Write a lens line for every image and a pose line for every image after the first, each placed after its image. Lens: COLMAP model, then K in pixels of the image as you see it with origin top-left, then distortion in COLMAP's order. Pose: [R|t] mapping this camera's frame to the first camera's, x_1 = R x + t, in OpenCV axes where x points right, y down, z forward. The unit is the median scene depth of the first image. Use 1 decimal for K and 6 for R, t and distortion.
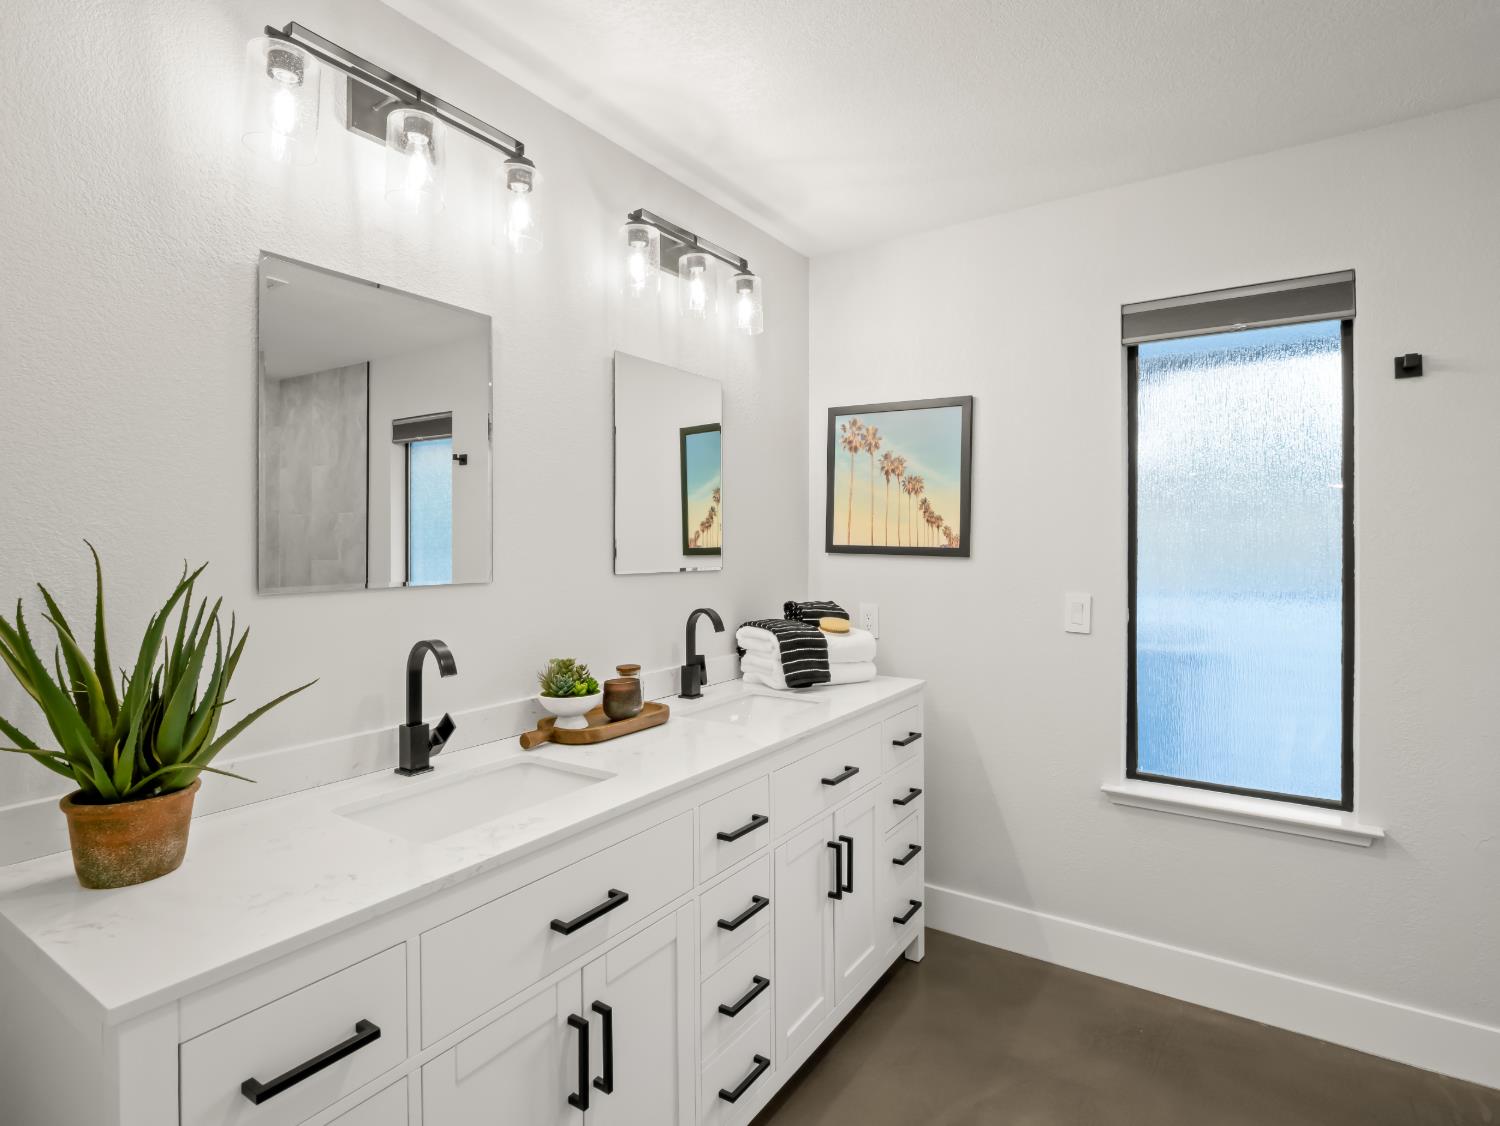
lens RADIAL K [[783.6, 0, 750.5], [0, 783.6, 545.0], [0, 0, 1]] dist [-0.000600, -0.000122]
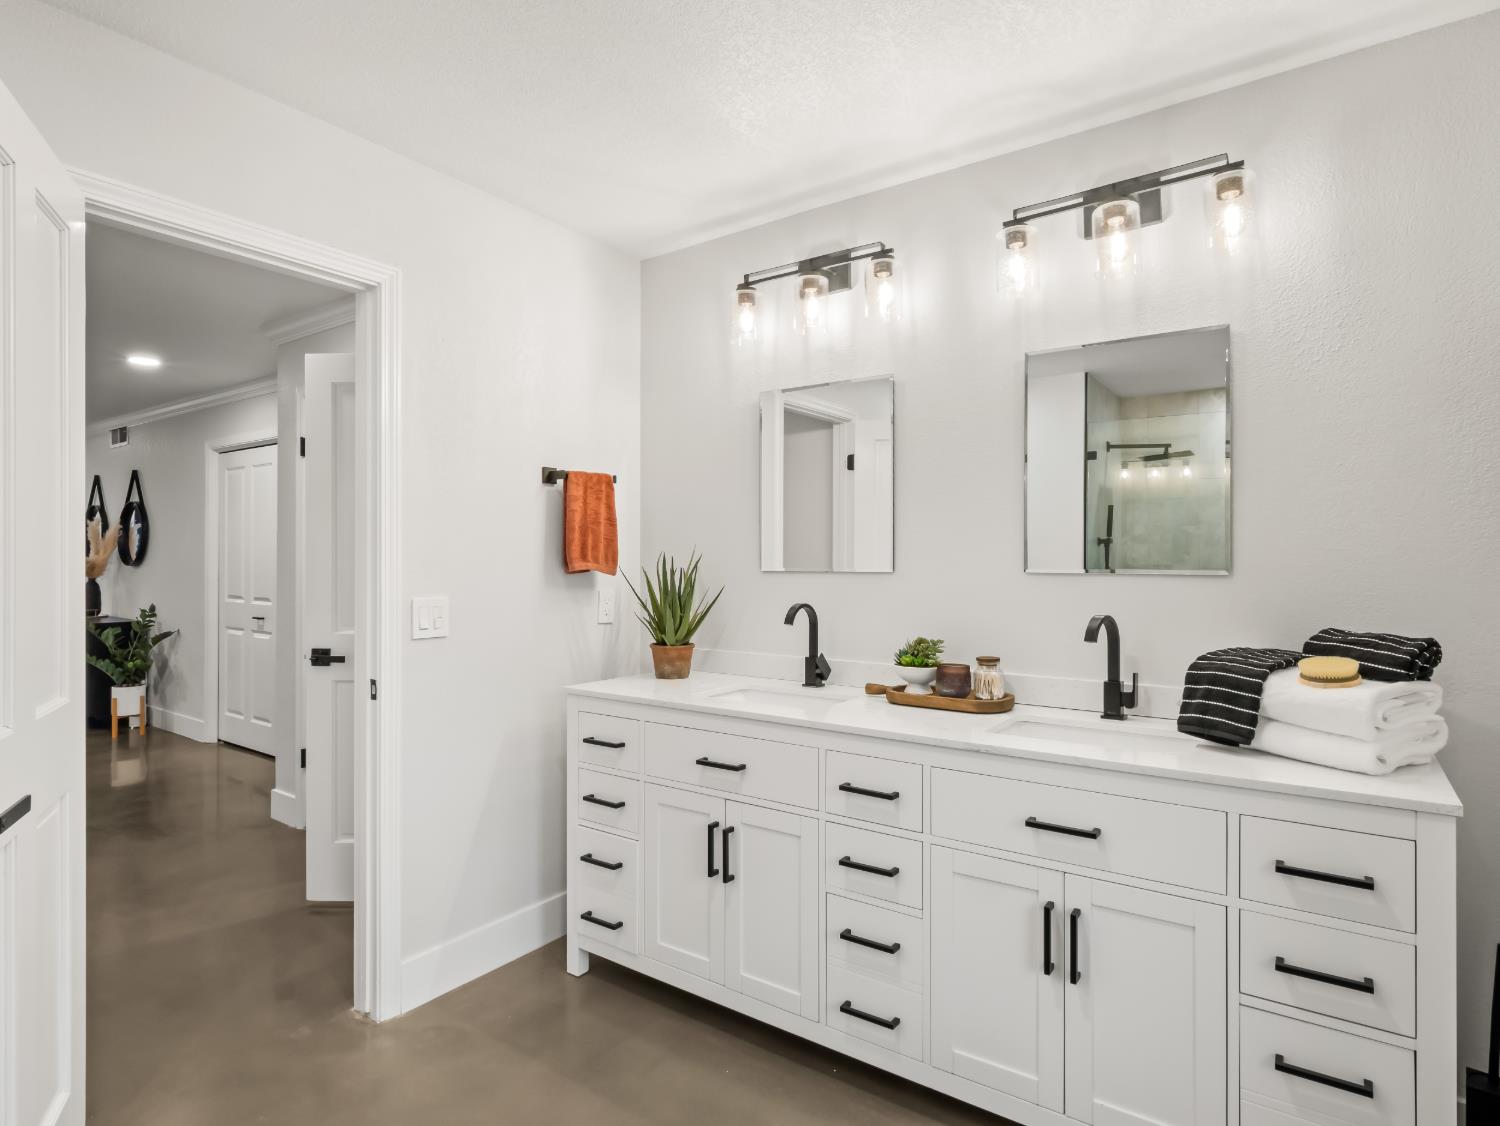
lens RADIAL K [[786.9, 0, 746.4], [0, 786.9, 556.7], [0, 0, 1]] dist [0.034201, -0.000101]
pose [[-0.010597, 0.004192, -0.999935, 0.966823], [-0.004281, 0.999982, 0.004237, 0.017201], [0.999935, 0.004325, -0.010579, 0.719259]]
